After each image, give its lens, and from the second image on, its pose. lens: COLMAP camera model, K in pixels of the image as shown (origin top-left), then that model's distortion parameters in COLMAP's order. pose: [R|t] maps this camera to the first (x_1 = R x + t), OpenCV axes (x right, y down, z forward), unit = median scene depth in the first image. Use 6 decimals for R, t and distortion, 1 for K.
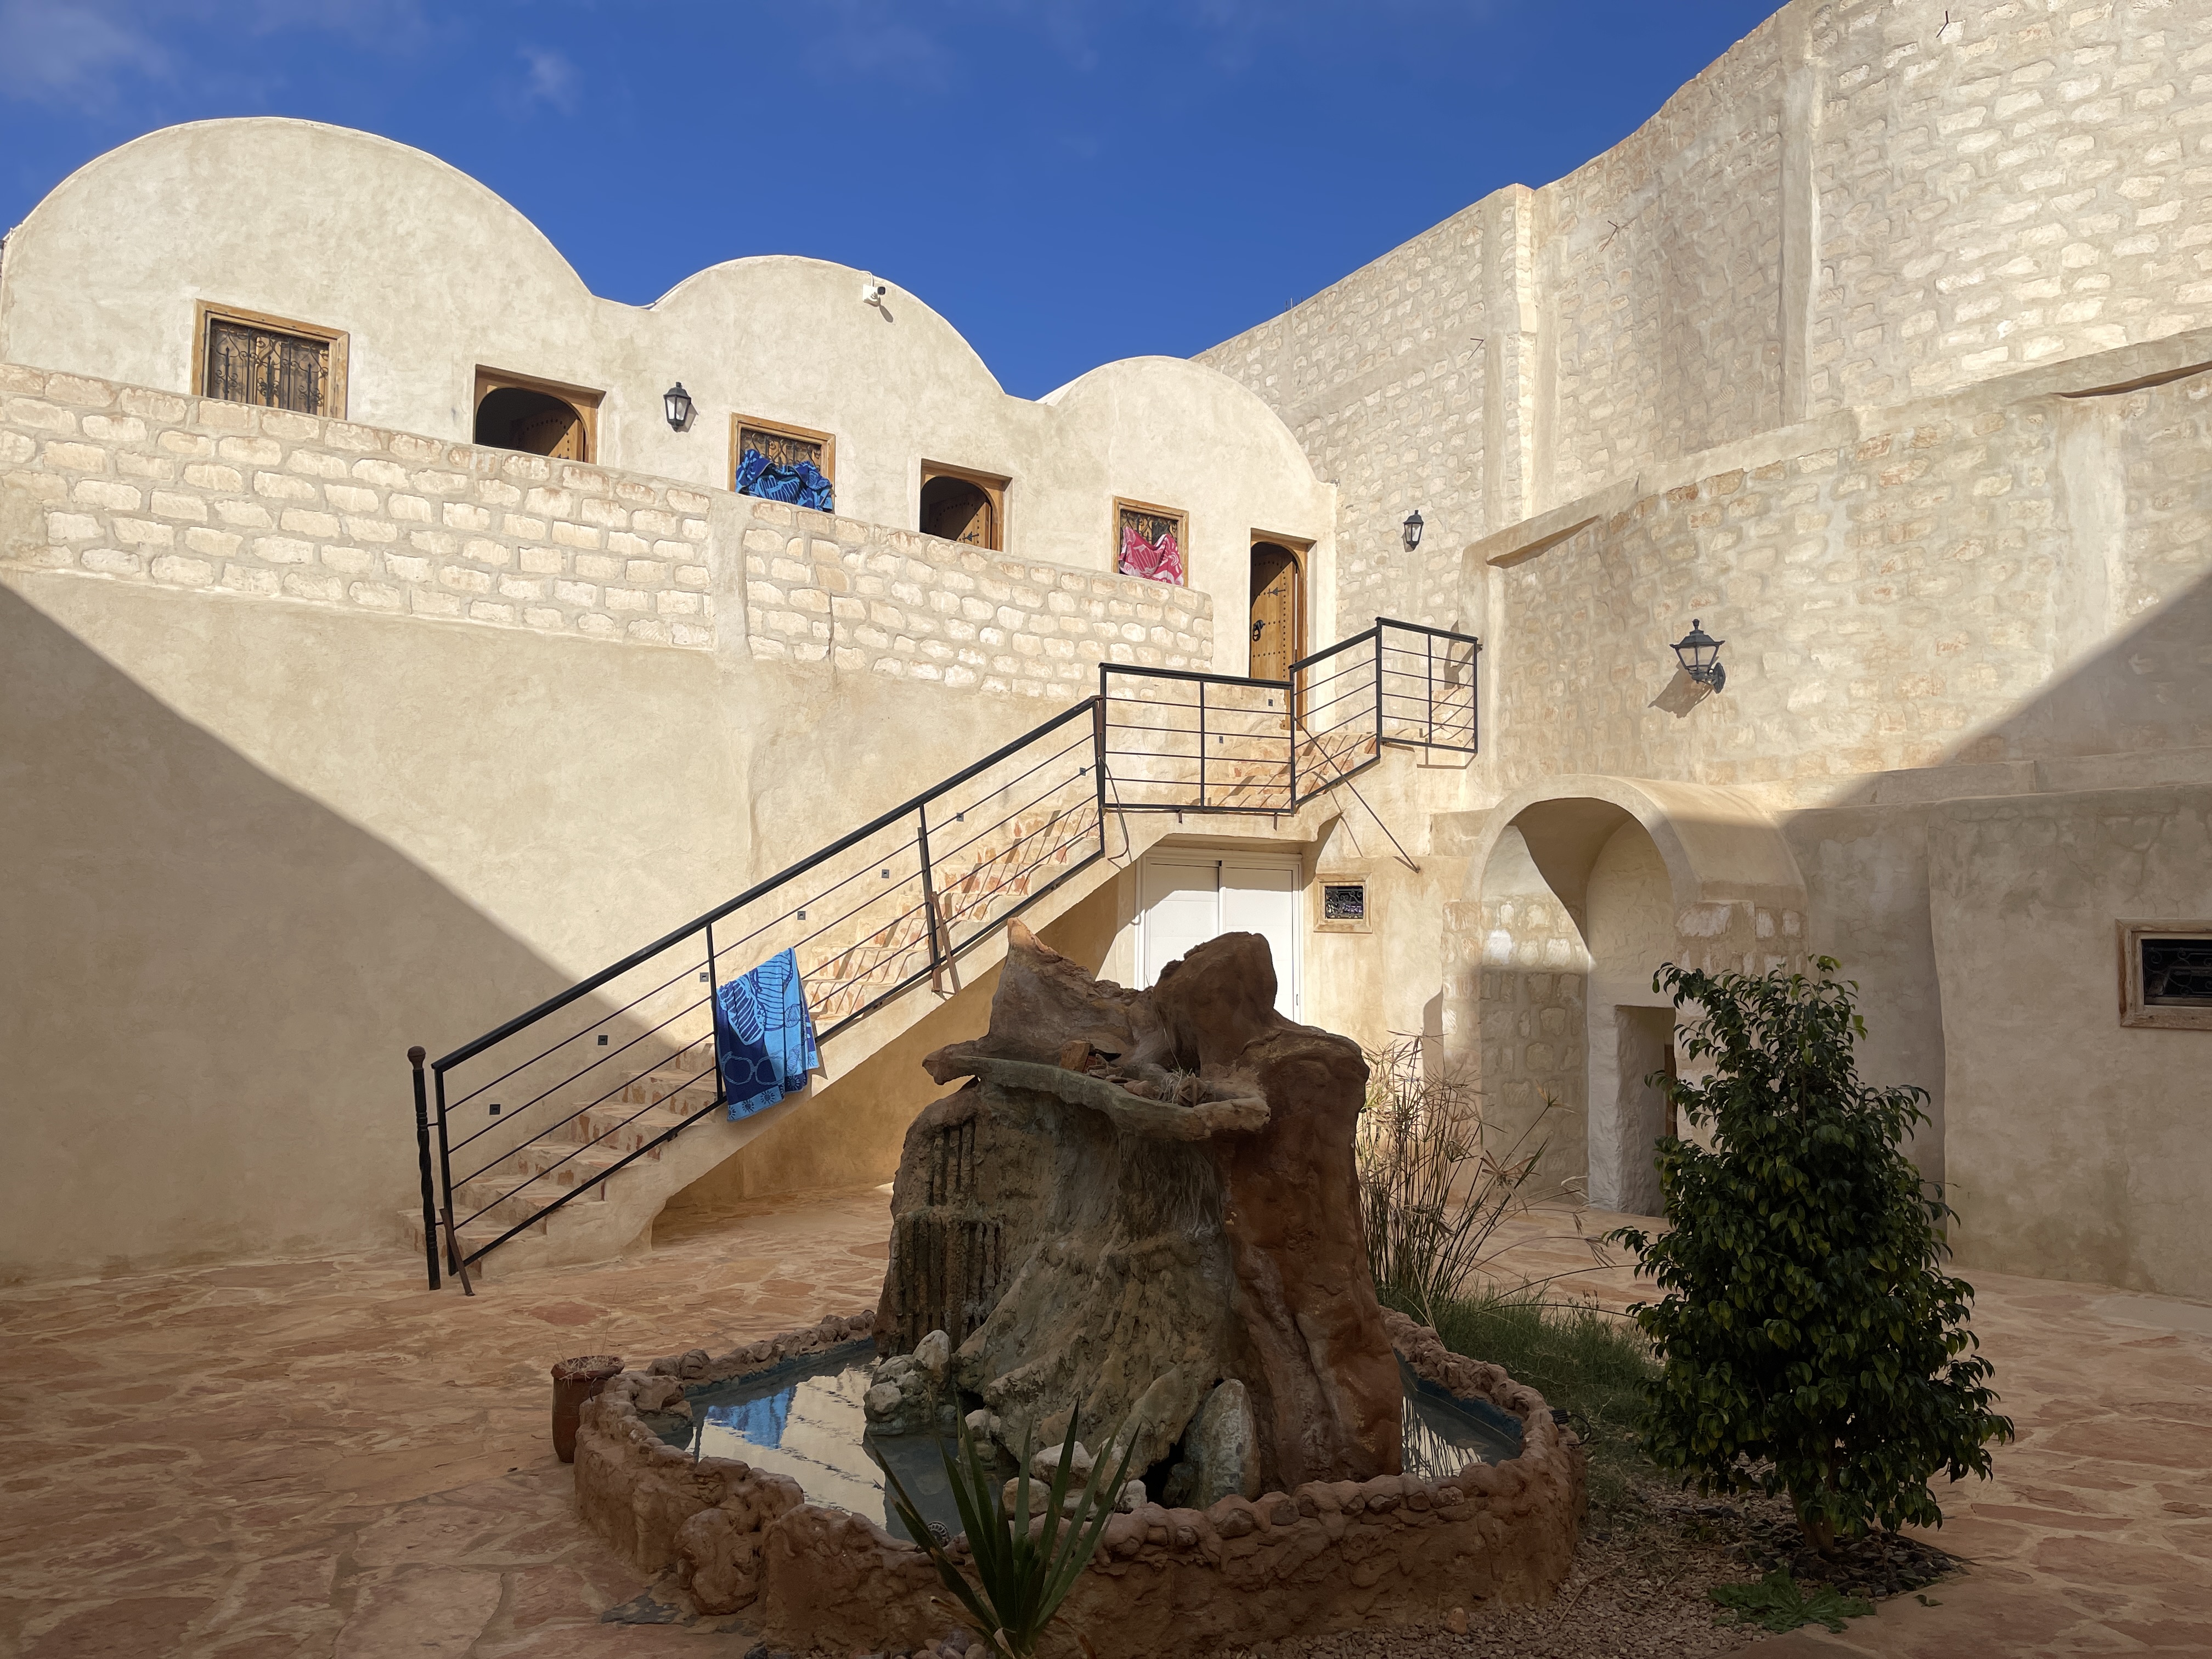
lens RADIAL K [[1638.8, 0, 1106.0], [0, 1638.8, 829.5], [0, 0, 1]] dist [-0.004884, -0.008536]
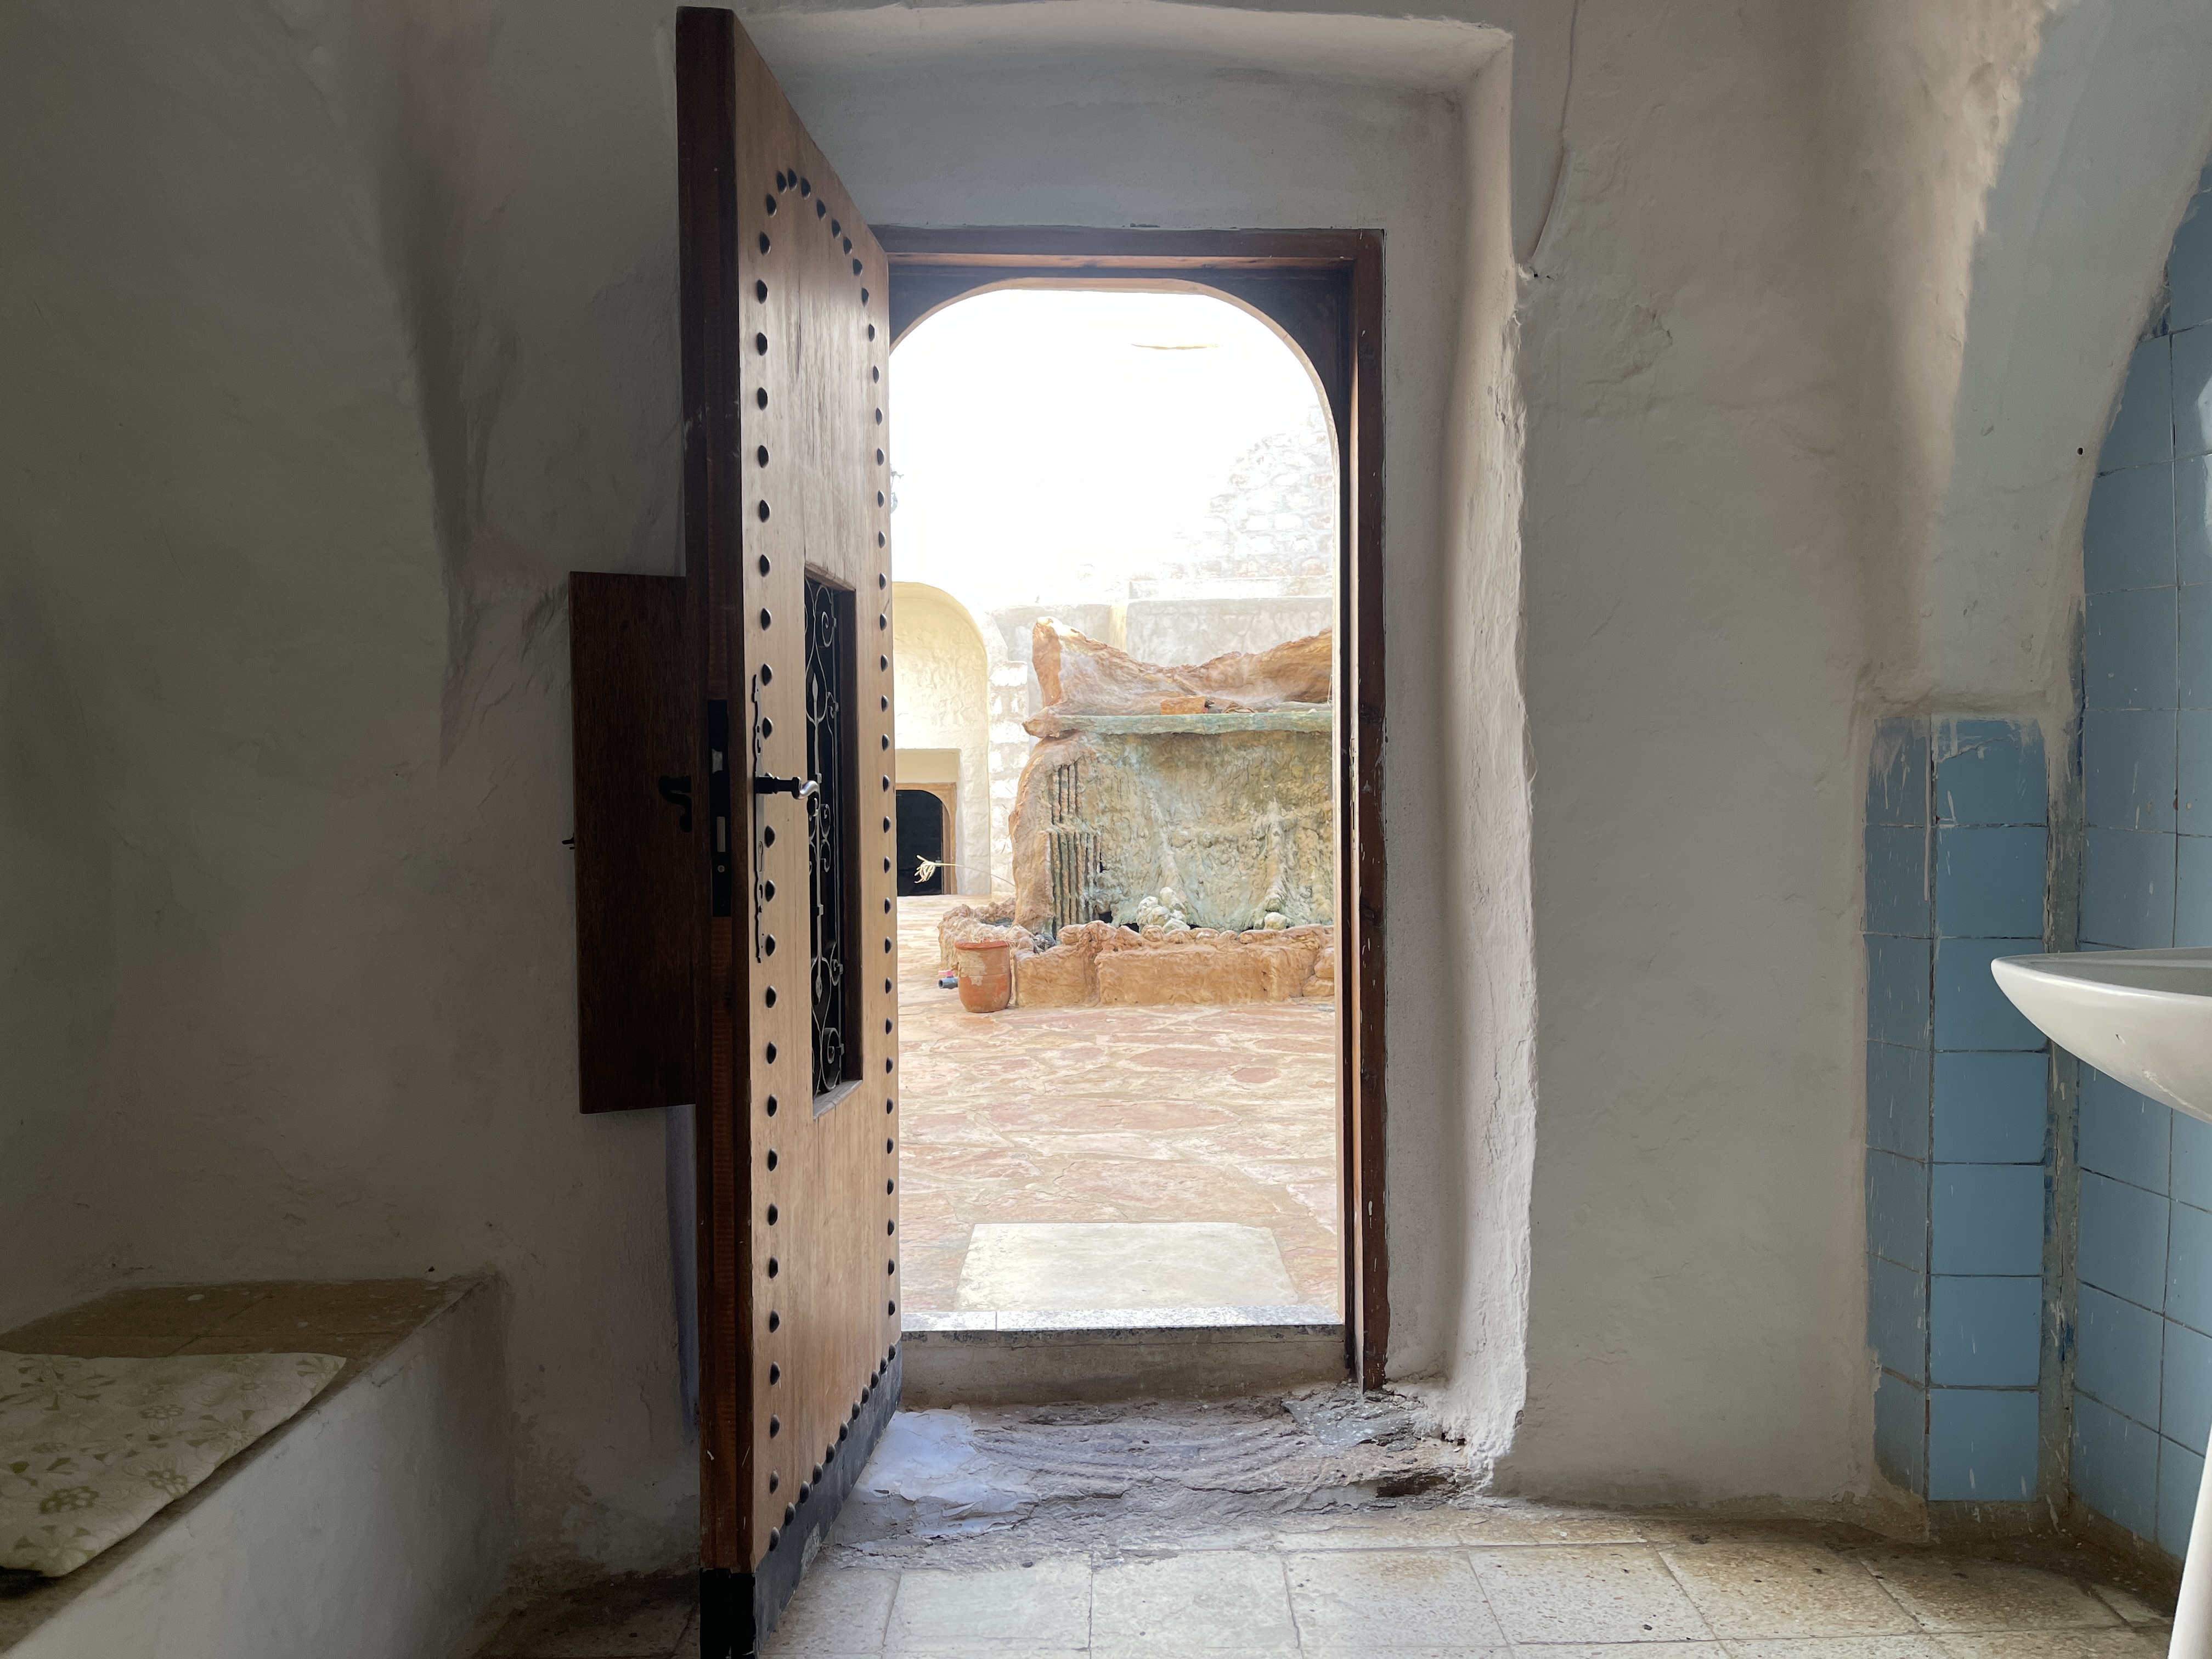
lens RADIAL K [[1638.8, 0, 1106.0], [0, 1638.8, 829.5], [0, 0, 1]] dist [-0.004884, -0.008536]
pose [[0.571284, -0.043528, 0.819597, -0.847381], [-0.027511, 0.997016, 0.072127, 0.094447], [-0.820291, -0.063753, 0.568382, 0.131420]]
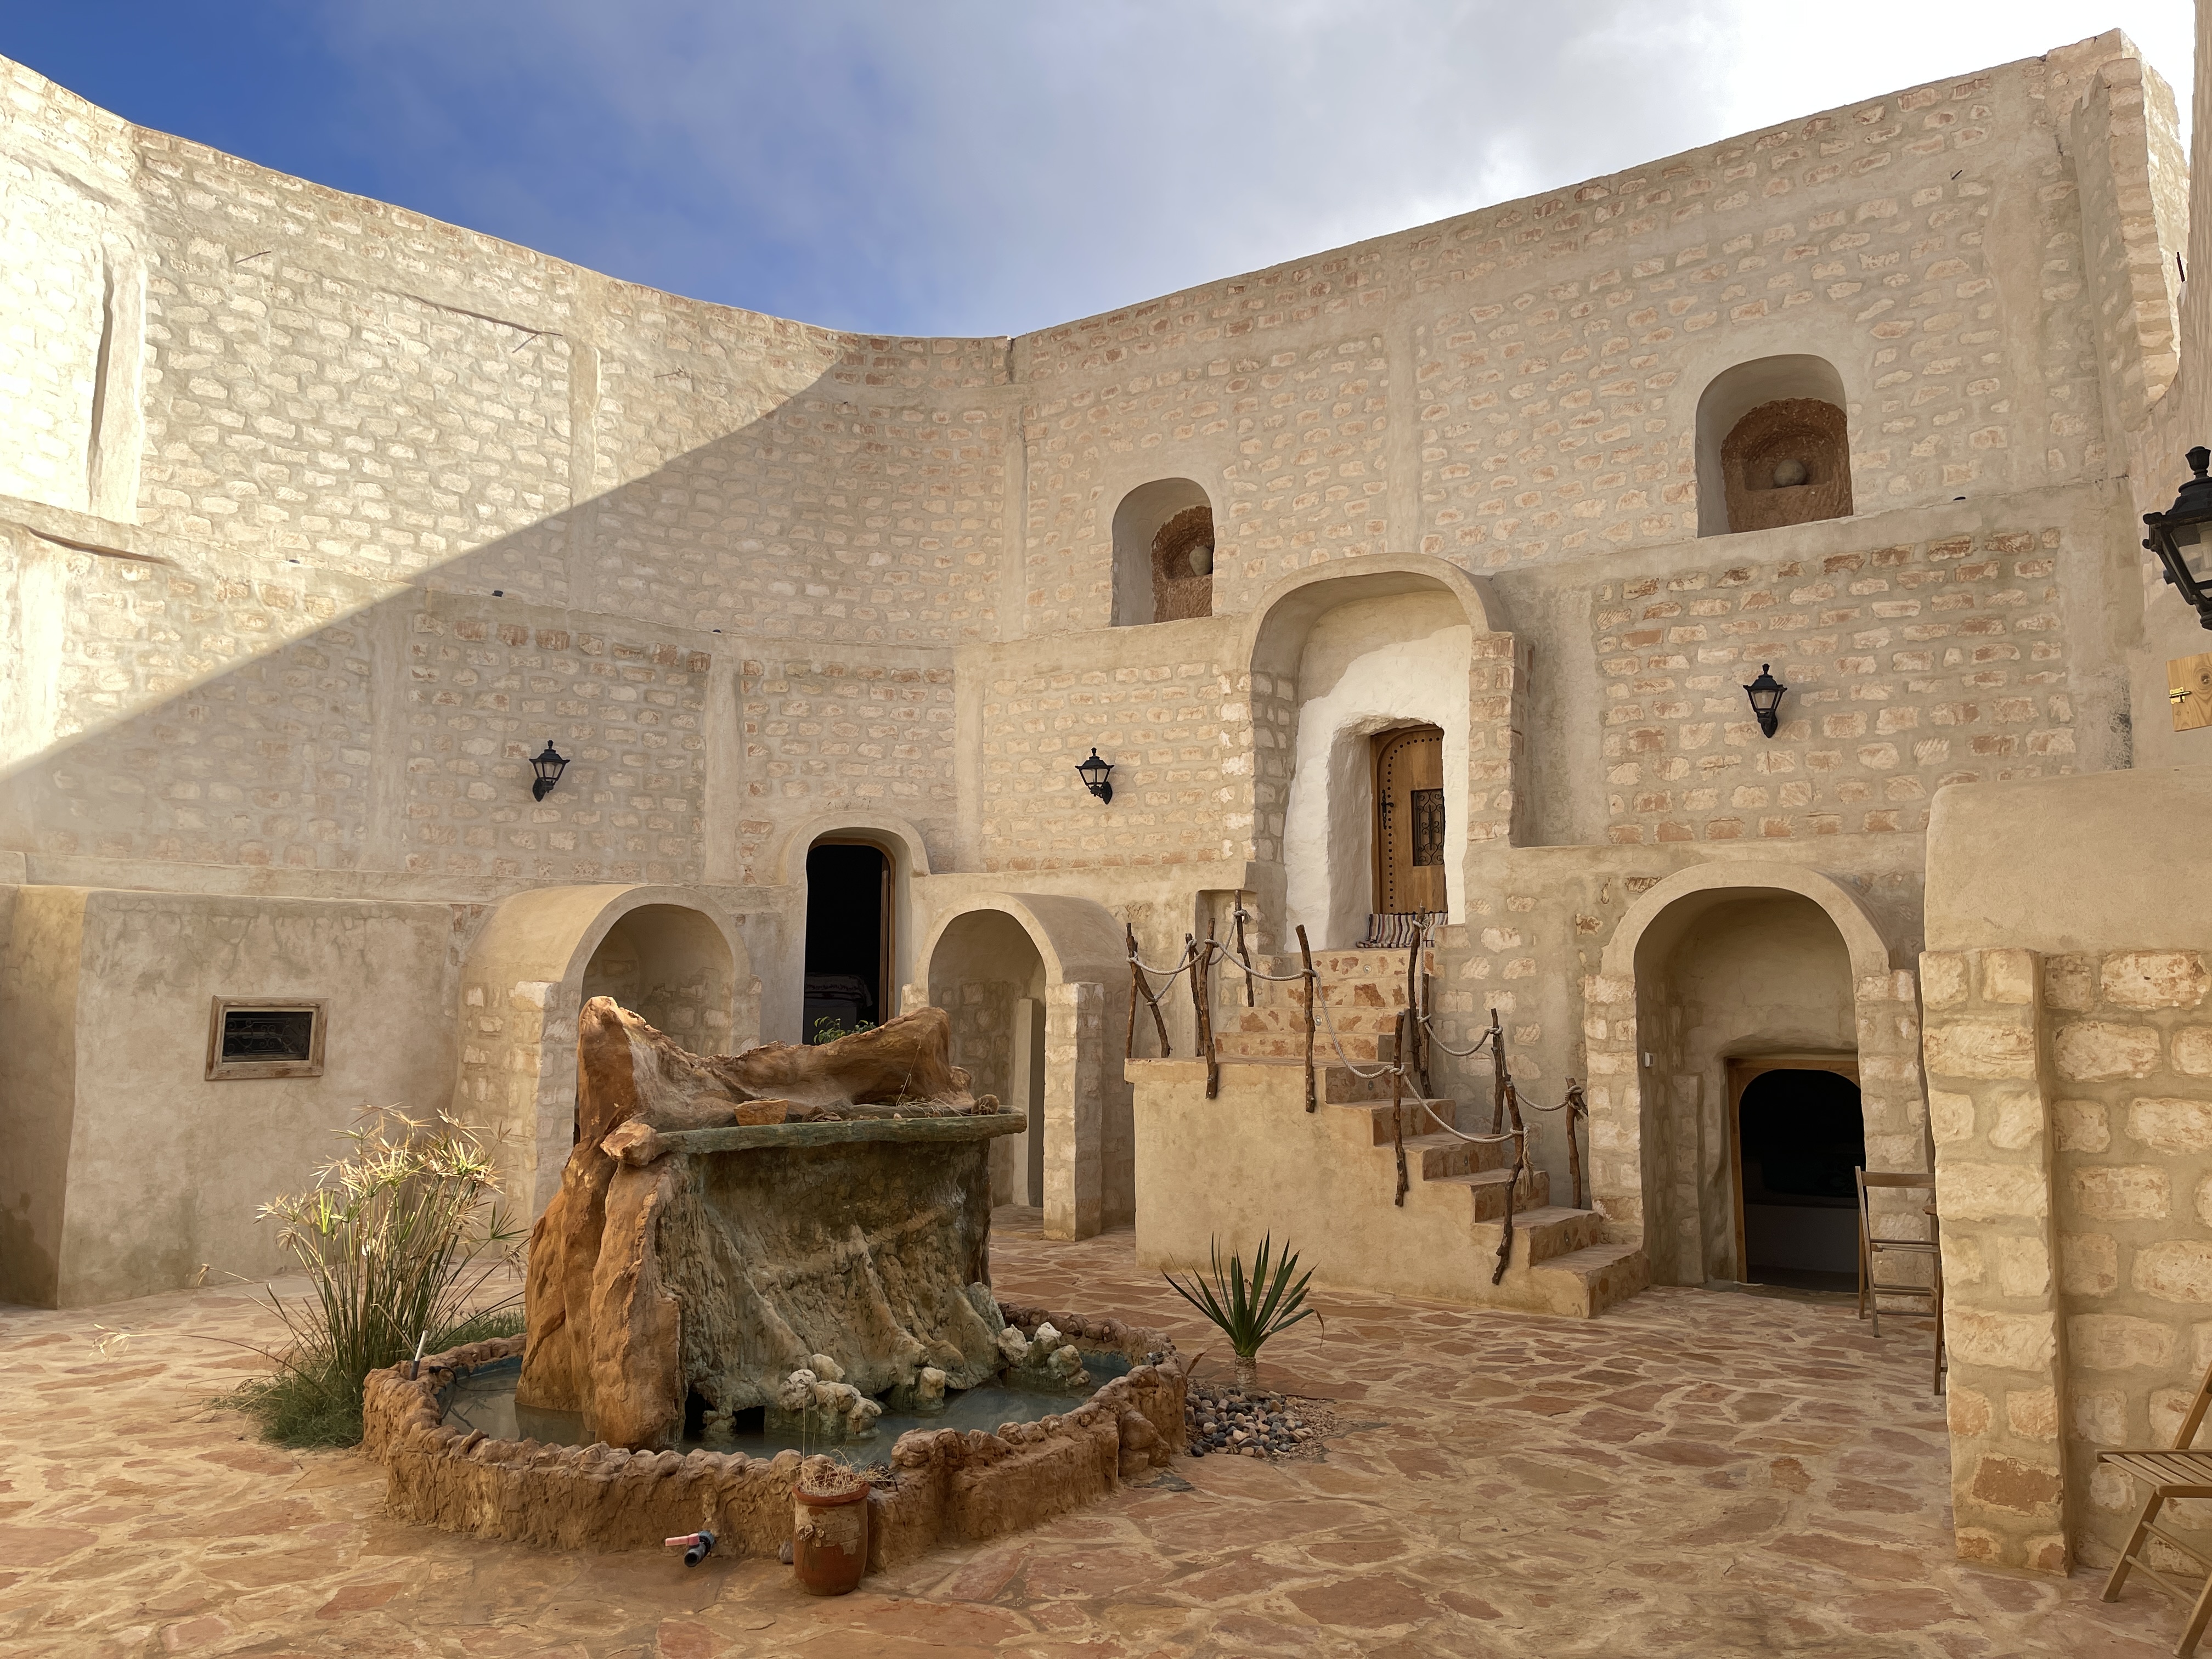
lens RADIAL K [[1638.8, 0, 1106.0], [0, 1638.8, 829.5], [0, 0, 1]] dist [-0.004884, -0.008536]
pose [[-0.315155, 0.097929, 0.943974, -0.827358], [-0.053889, 0.991211, -0.120821, 0.042282], [-0.947509, -0.088947, -0.307107, 0.741247]]
